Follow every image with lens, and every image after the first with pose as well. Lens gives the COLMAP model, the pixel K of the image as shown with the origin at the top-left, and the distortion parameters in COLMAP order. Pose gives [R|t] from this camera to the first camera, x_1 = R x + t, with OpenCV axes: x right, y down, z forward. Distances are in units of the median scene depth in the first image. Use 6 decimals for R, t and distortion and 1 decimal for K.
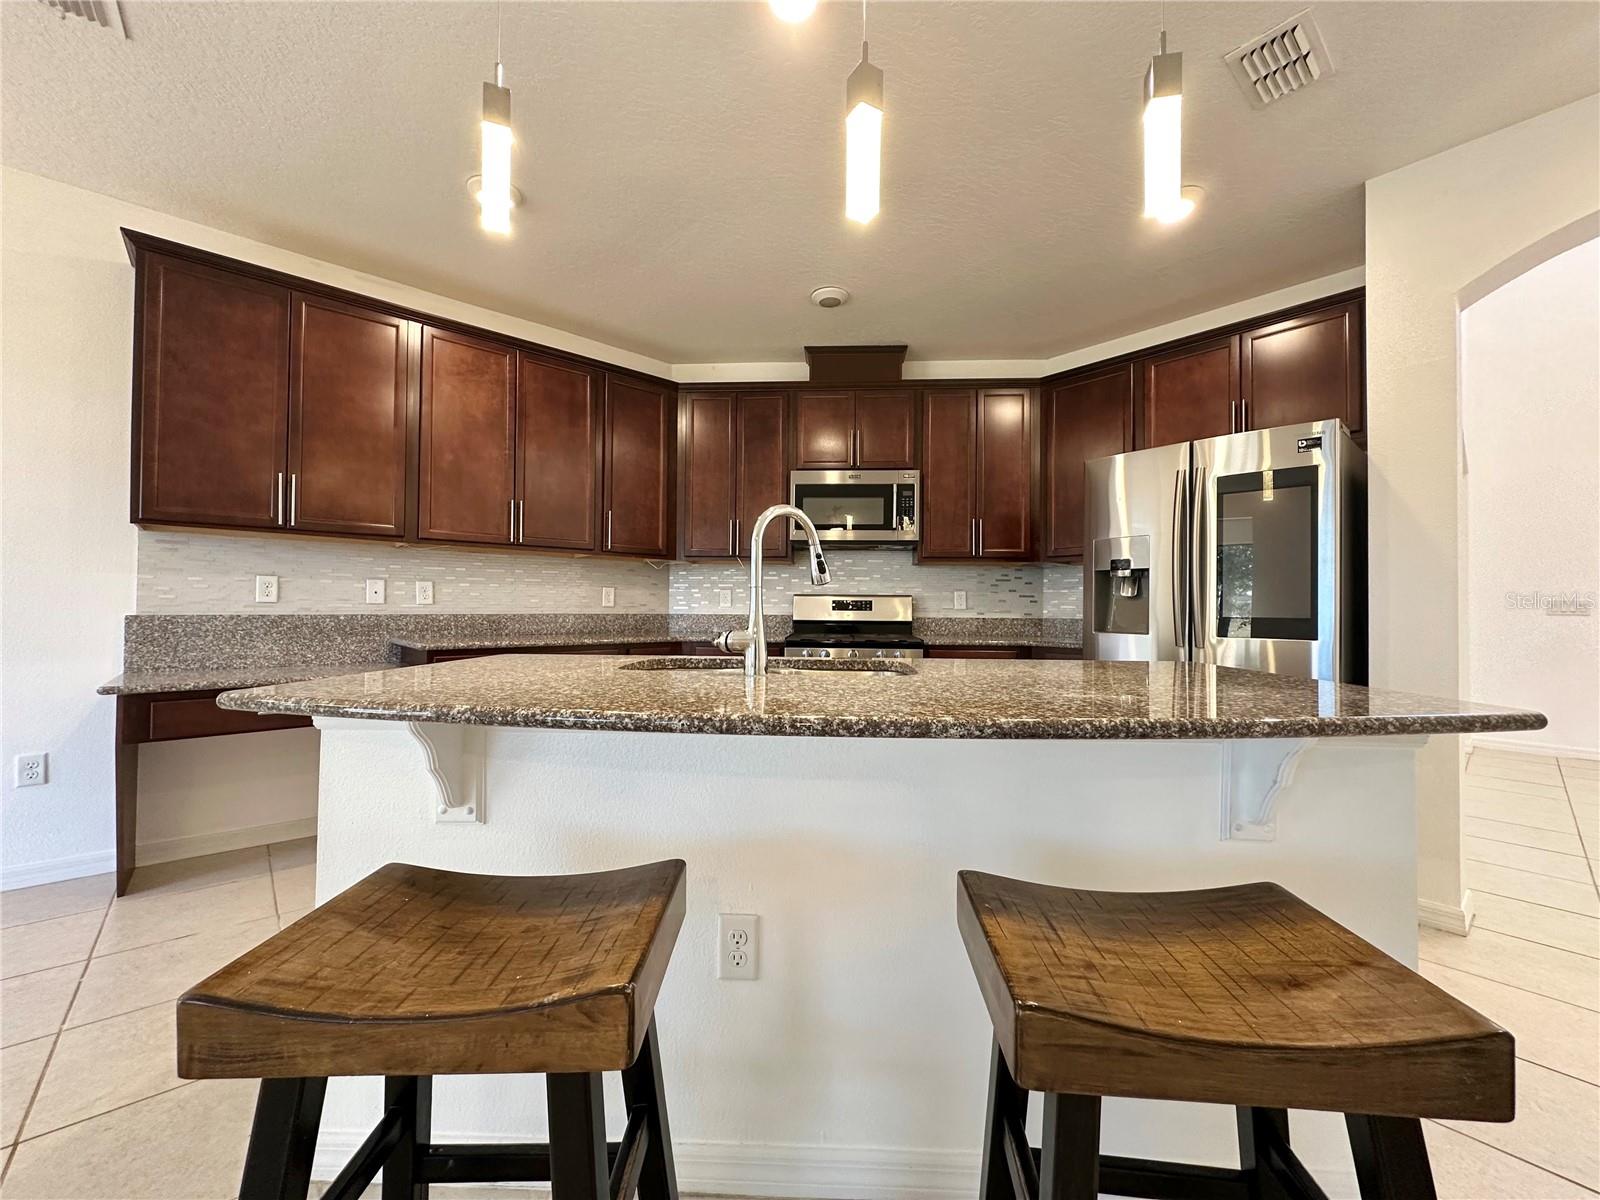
lens RADIAL K [[635.9, 0, 798.1], [0, 635.9, 603.0], [0, 0, 1]] dist [-0.000986, 0.000341]
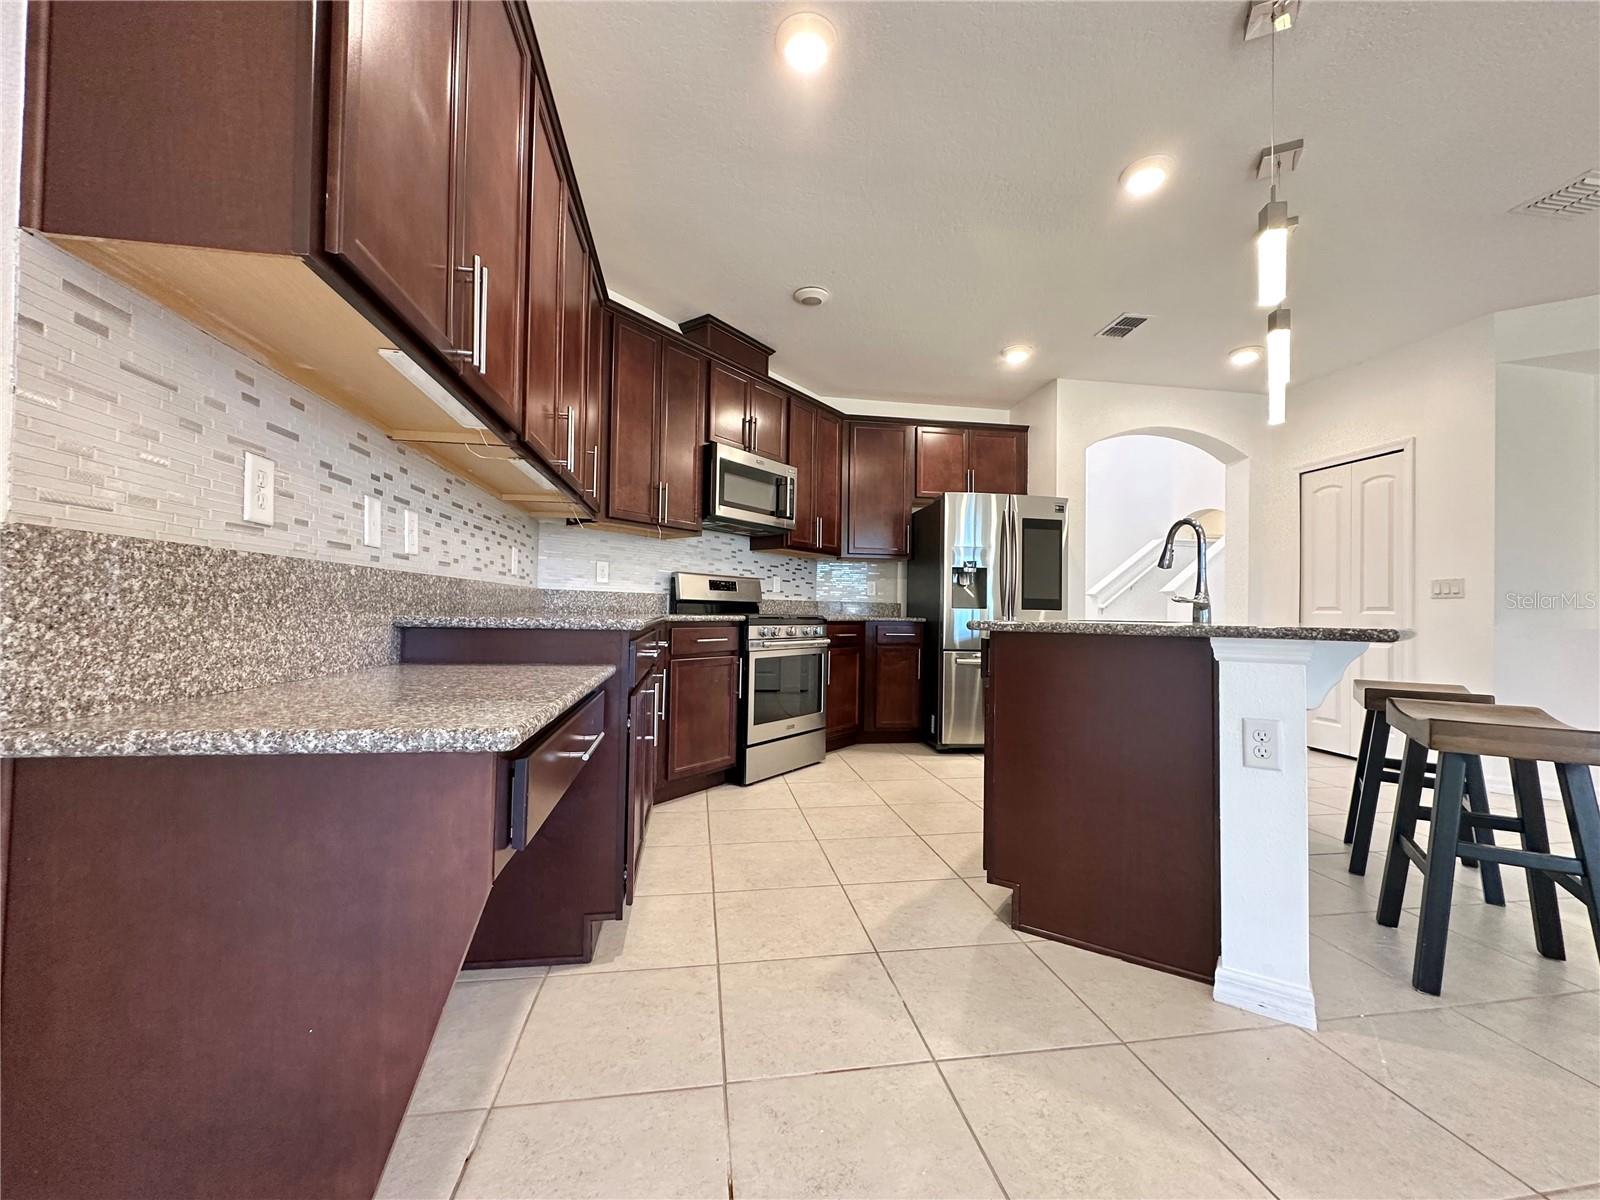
lens RADIAL K [[635.9, 0, 794.7], [0, 635.9, 599.7], [0, 0, 1]] dist [-0.000986, 0.000341]
pose [[0.545720, 0.016913, 0.837797, -0.940058], [-0.021728, 0.999746, -0.006029, 0.040070], [-0.837686, -0.014914, 0.545949, 0.476549]]
